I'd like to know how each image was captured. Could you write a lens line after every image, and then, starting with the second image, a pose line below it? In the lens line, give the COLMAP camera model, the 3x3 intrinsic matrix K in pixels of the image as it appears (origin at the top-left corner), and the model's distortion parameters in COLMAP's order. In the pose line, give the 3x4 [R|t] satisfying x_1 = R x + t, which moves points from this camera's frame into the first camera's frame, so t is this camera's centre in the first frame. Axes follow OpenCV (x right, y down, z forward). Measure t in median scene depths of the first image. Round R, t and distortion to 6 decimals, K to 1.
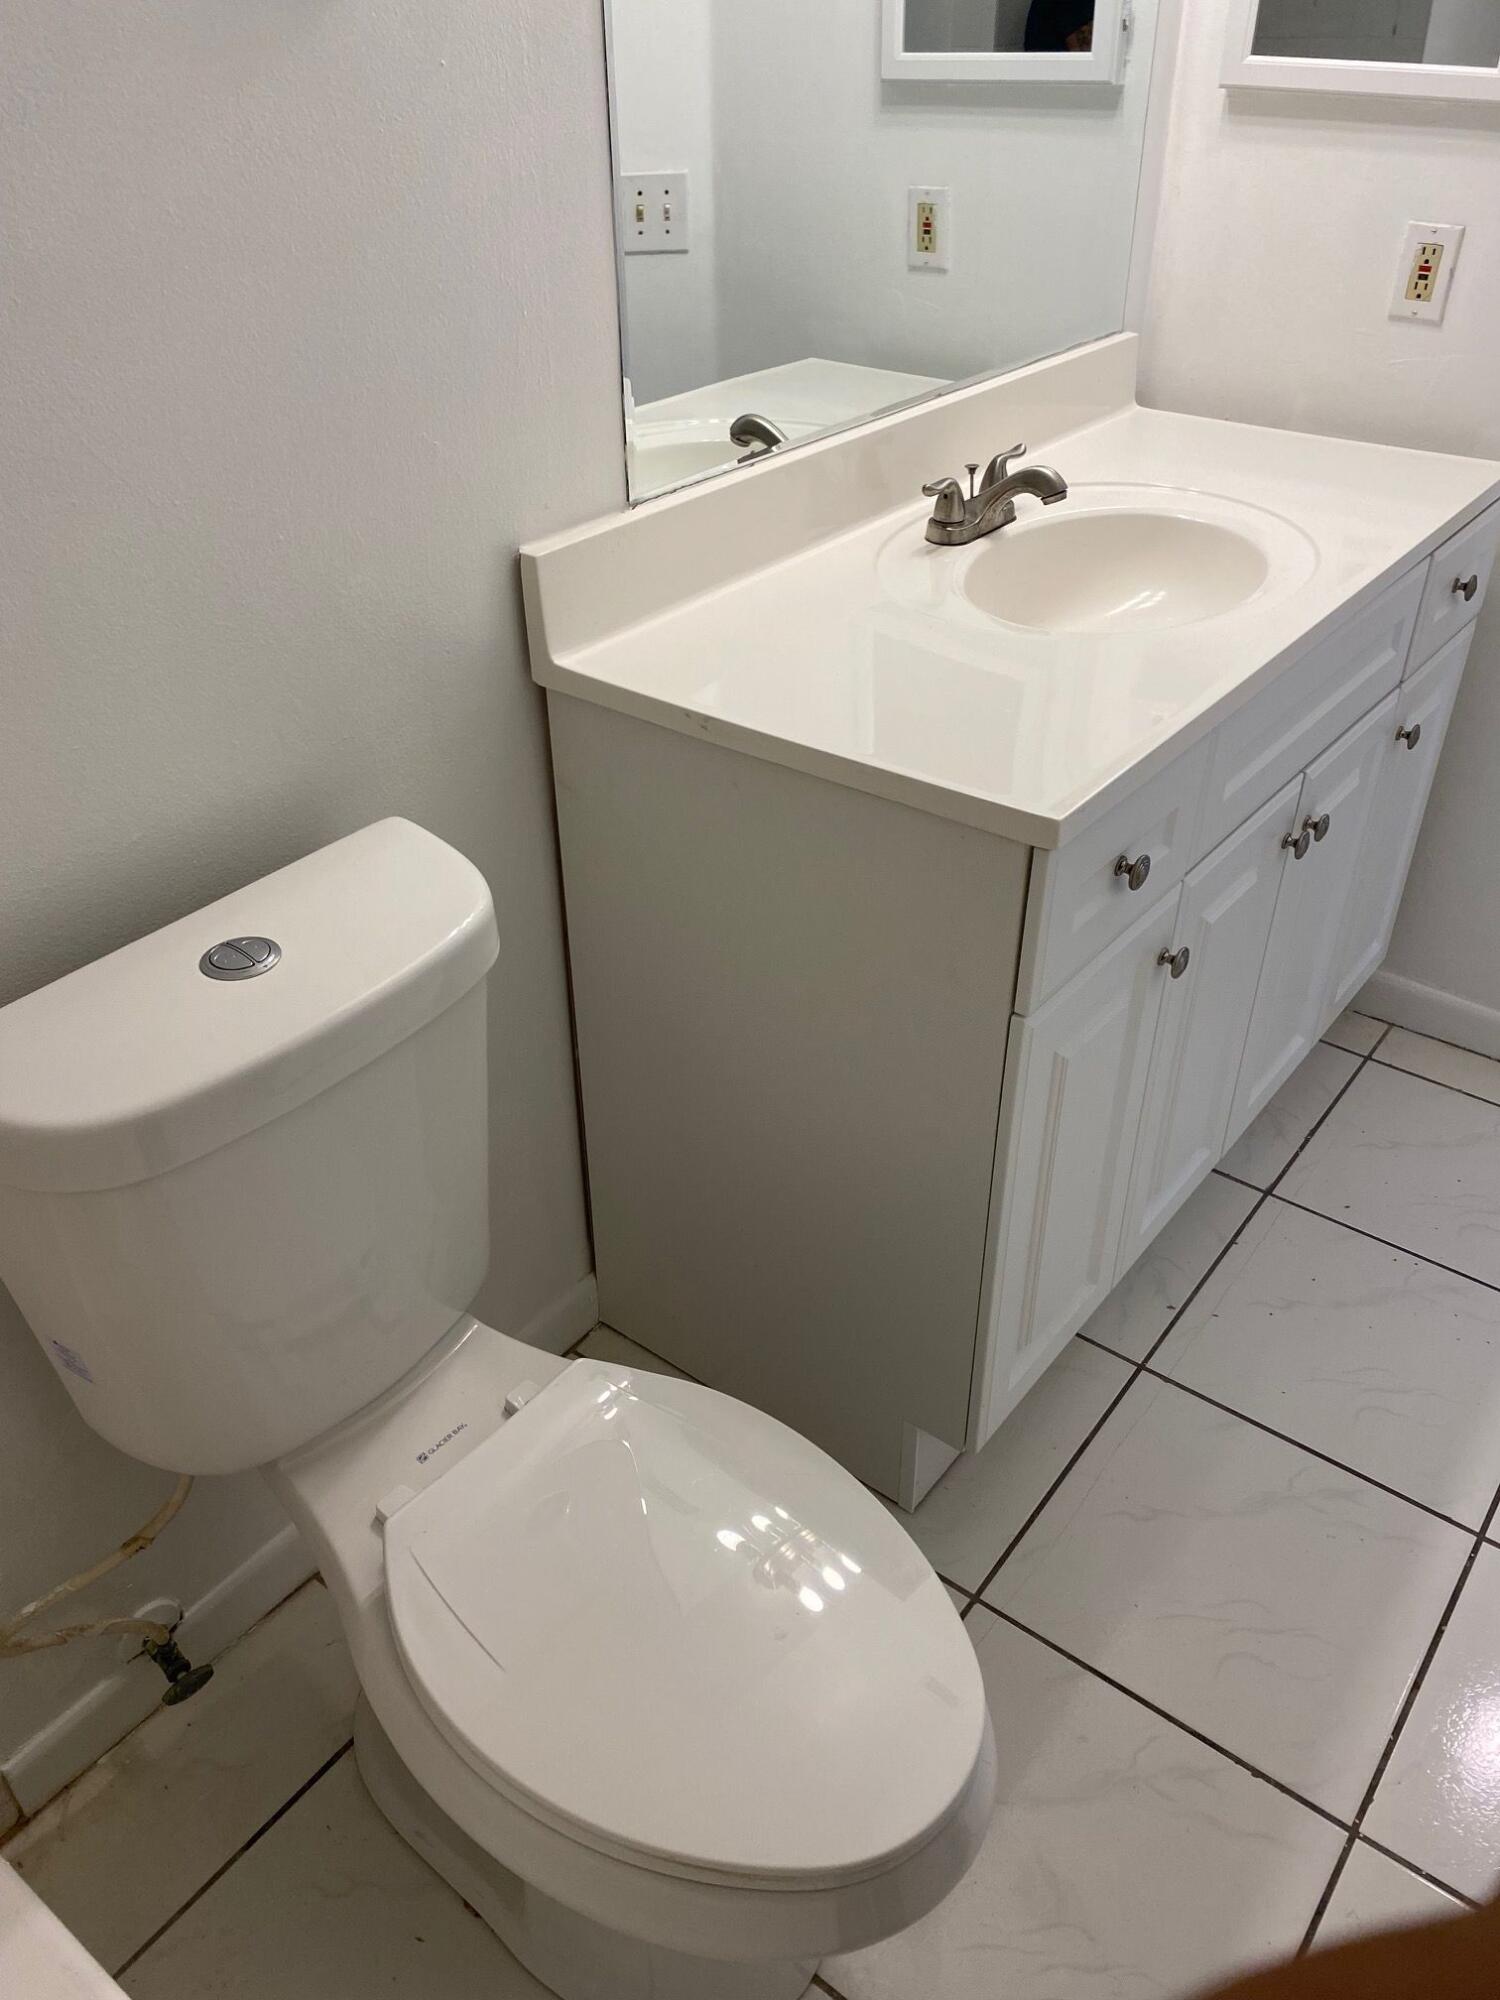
lens RADIAL K [[1543.6, 0, 770.9], [0, 1543.6, 1002.1], [0, 0, 1]] dist [0.021139, -0.014939]
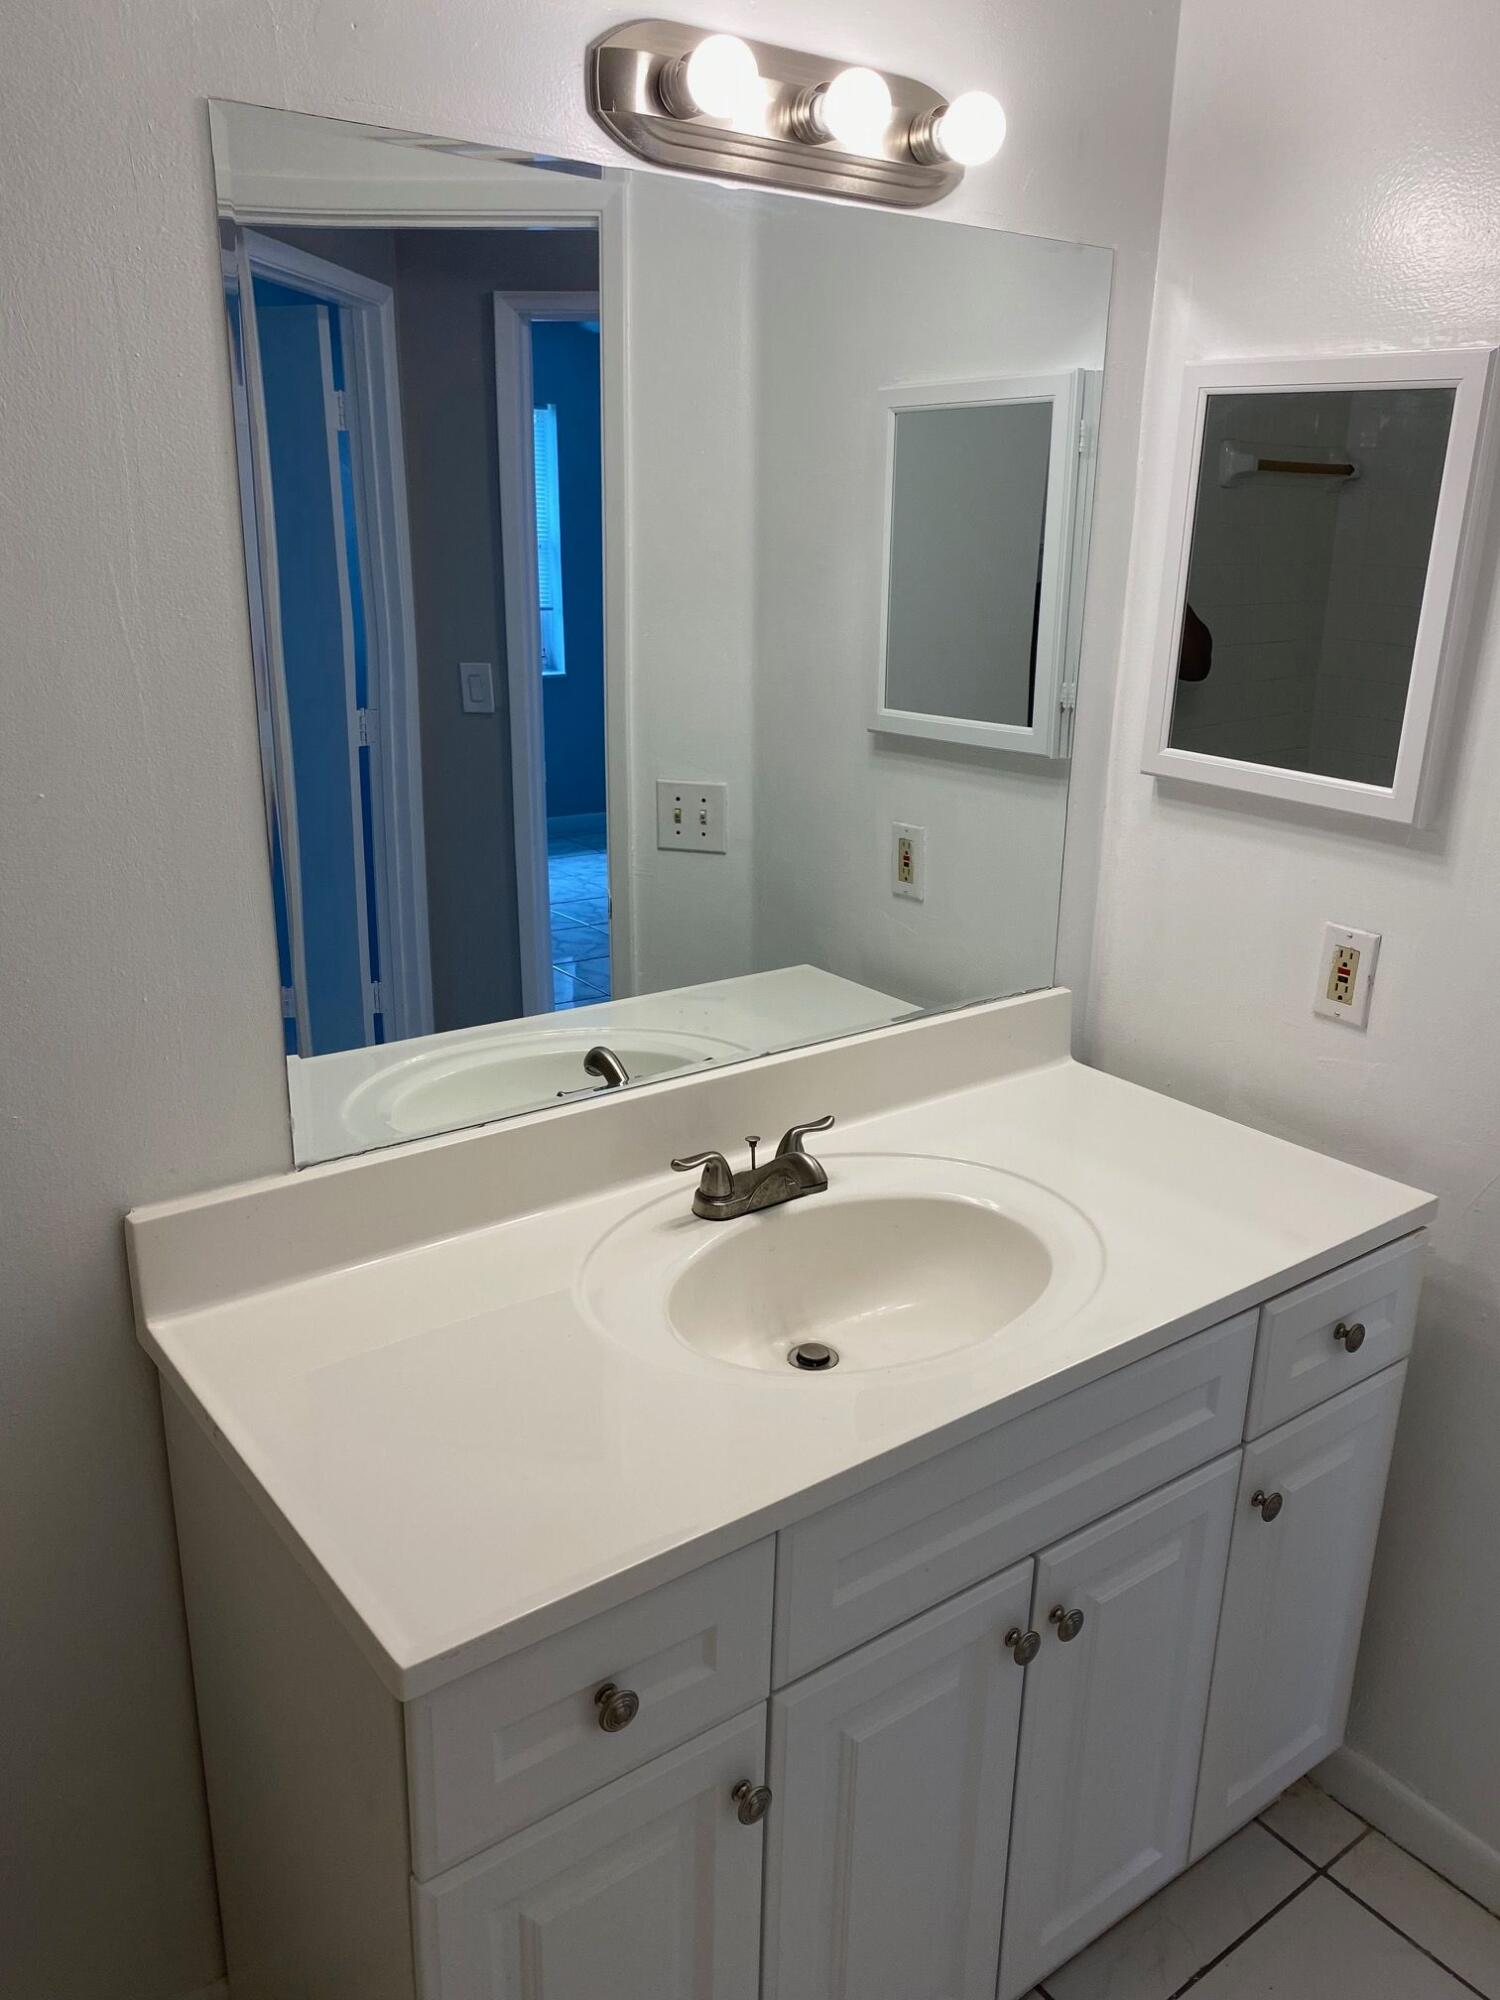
lens RADIAL K [[1543.6, 0, 748.6], [0, 1543.6, 1005.6], [0, 0, 1]] dist [0.021139, -0.014939]
pose [[0.963413, 0.102595, -0.247608, 0.309684], [-0.168278, 0.950592, -0.260878, -0.156180], [0.208609, 0.293000, 0.933077, 0.083862]]
